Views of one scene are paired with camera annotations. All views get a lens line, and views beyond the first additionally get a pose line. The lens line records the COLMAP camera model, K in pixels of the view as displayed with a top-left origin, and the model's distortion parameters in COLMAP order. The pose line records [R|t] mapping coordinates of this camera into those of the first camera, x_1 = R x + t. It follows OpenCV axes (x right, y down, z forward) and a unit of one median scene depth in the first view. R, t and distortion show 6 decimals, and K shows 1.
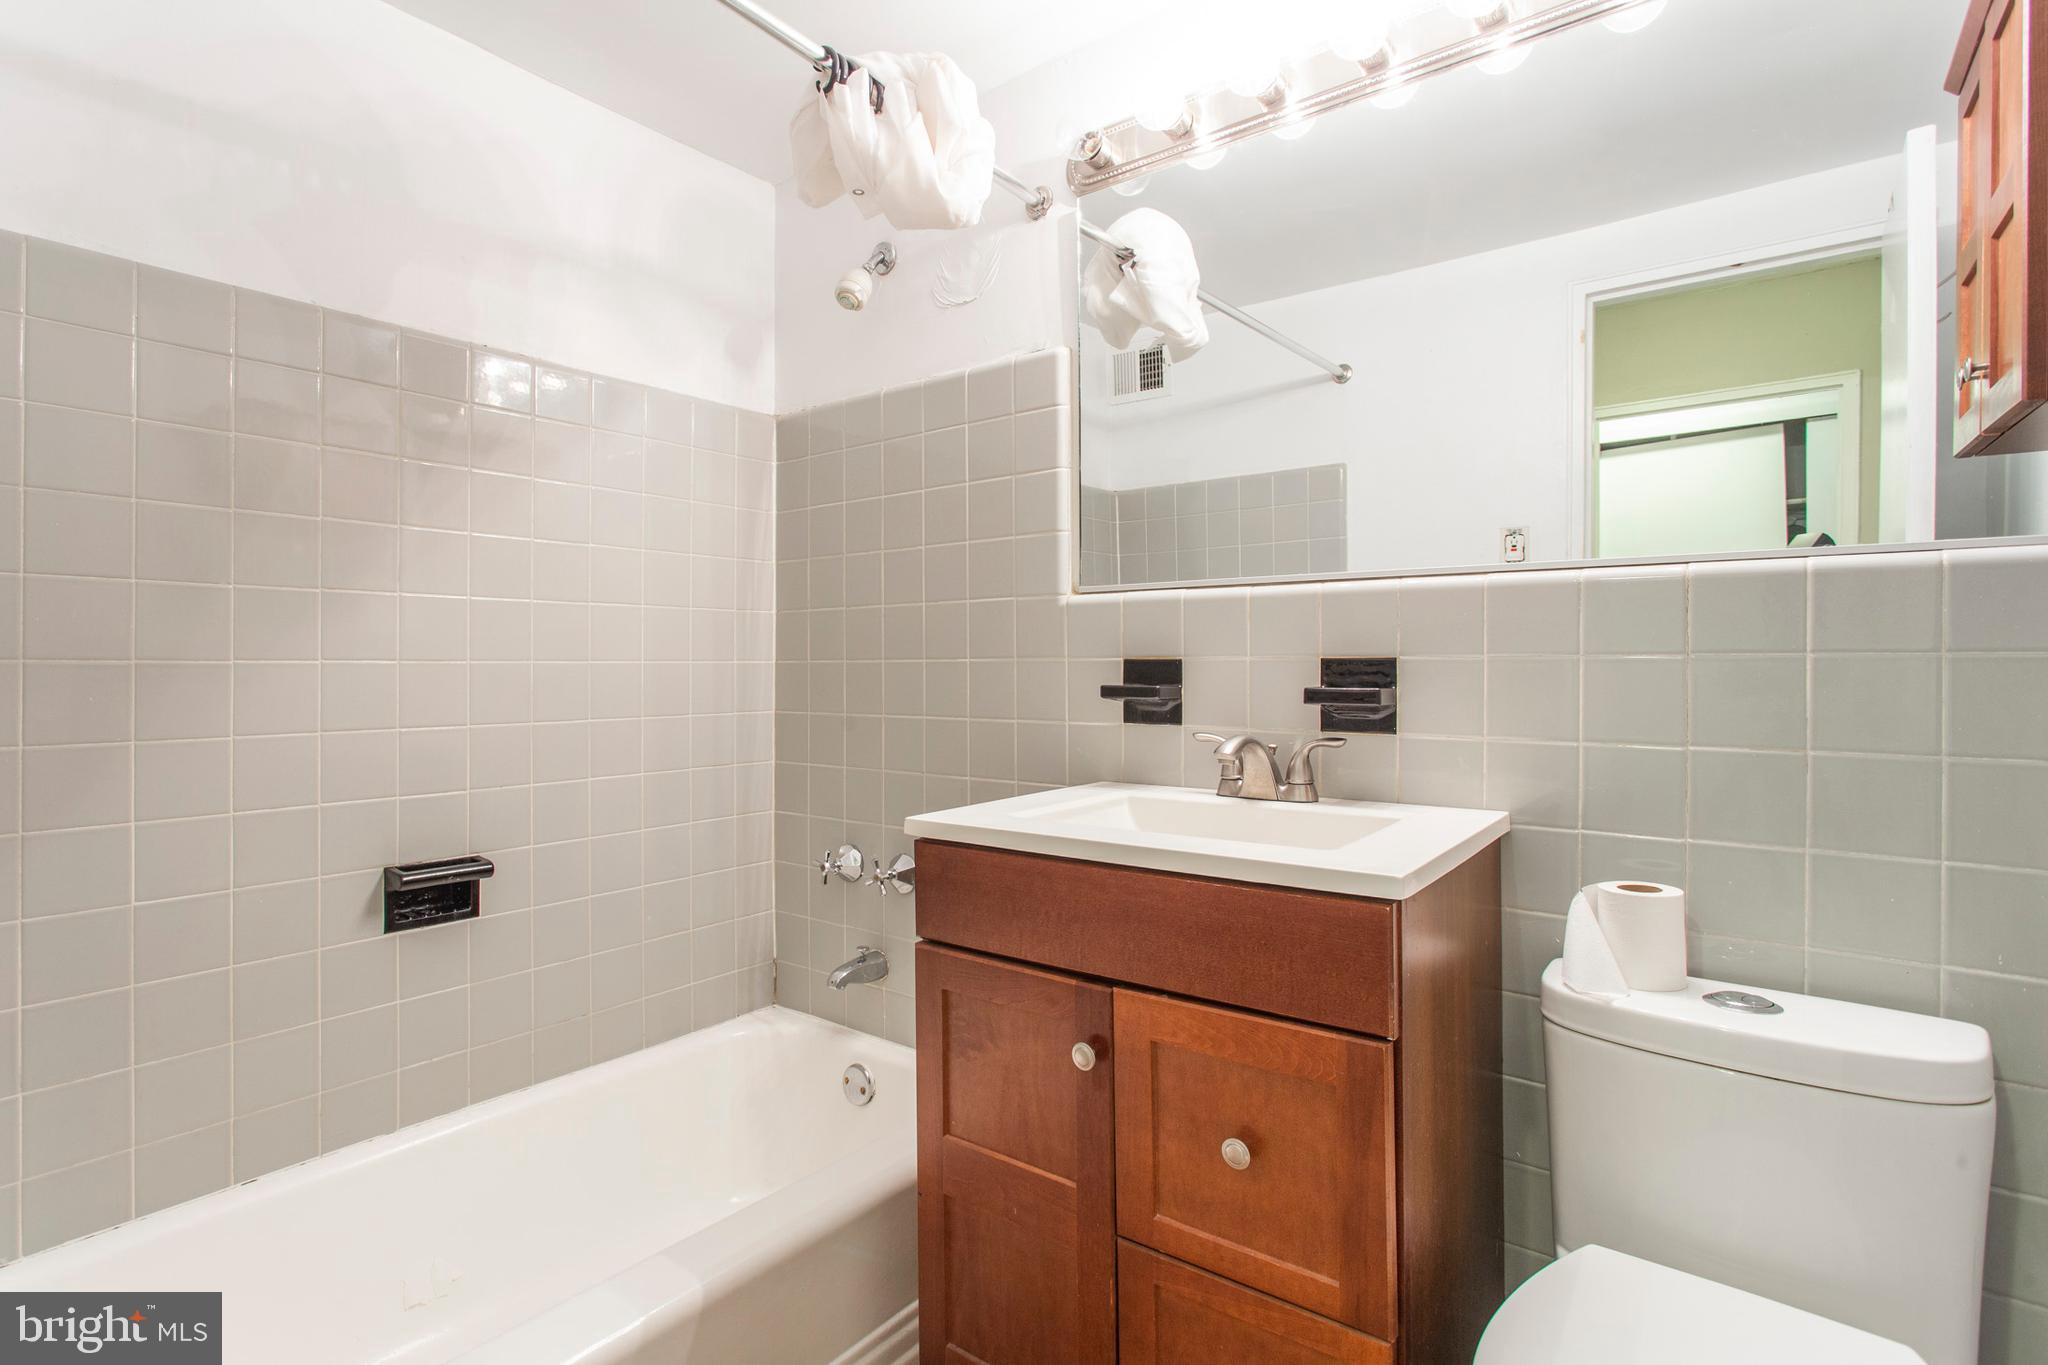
lens RADIAL K [[987.0, 0, 1024.0], [0, 987.0, 682.5], [0, 0, 1]] dist [-0.010532, 0.000039]
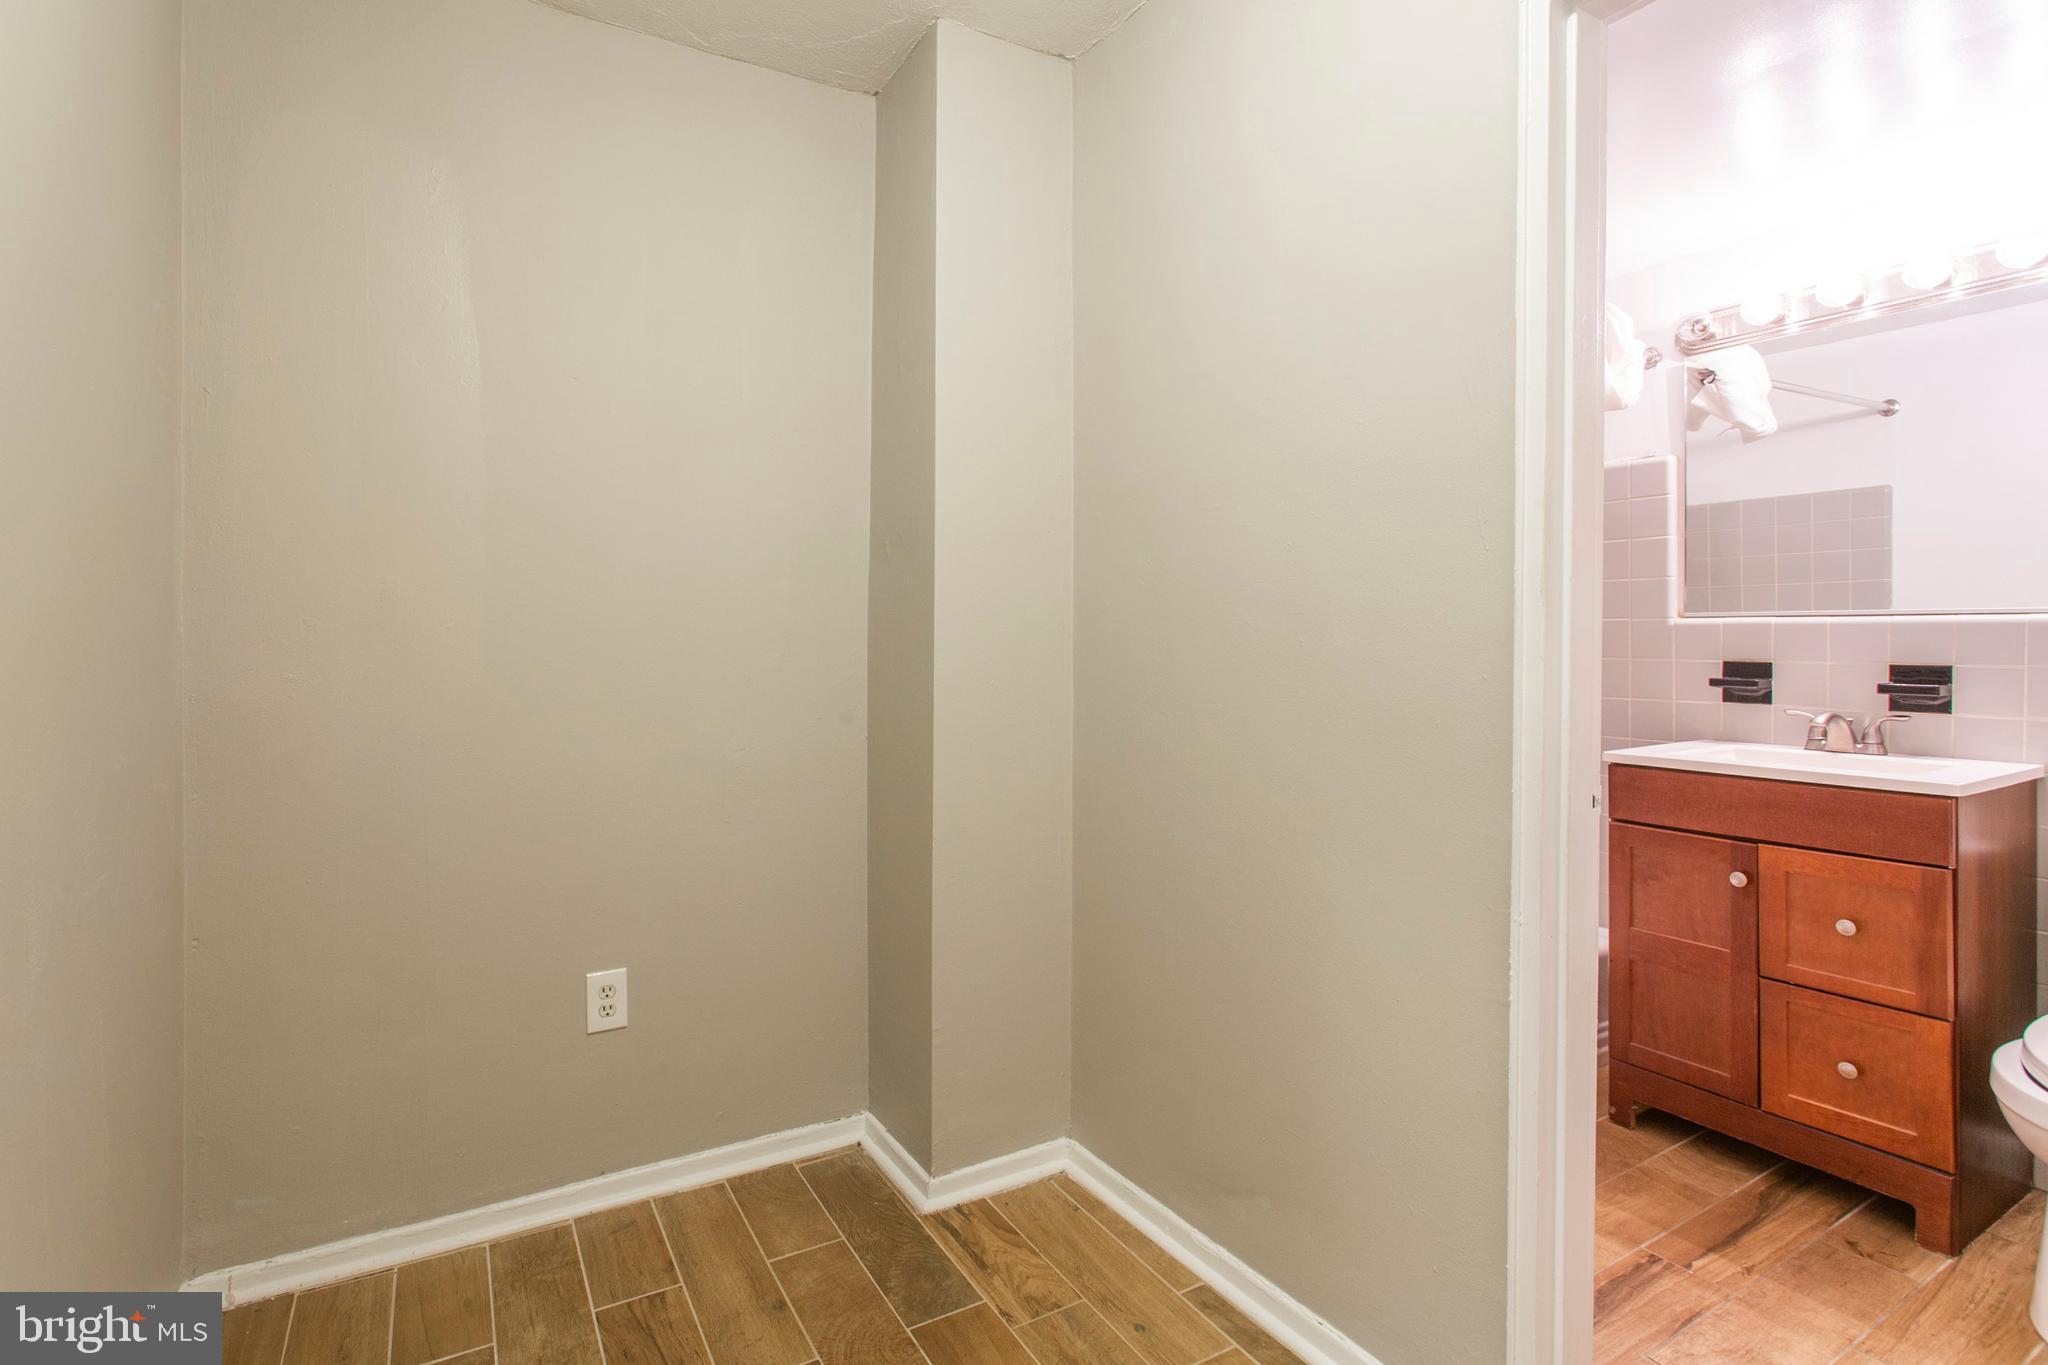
lens RADIAL K [[985.2, 0, 1012.8], [0, 985.2, 659.0], [0, 0, 1]] dist [0.002496, -0.000292]
pose [[0.925895, 0.007518, -0.377707, -0.423536], [-0.004551, 0.999951, 0.008749, -0.043497], [0.377754, -0.006382, 0.925884, -1.045140]]
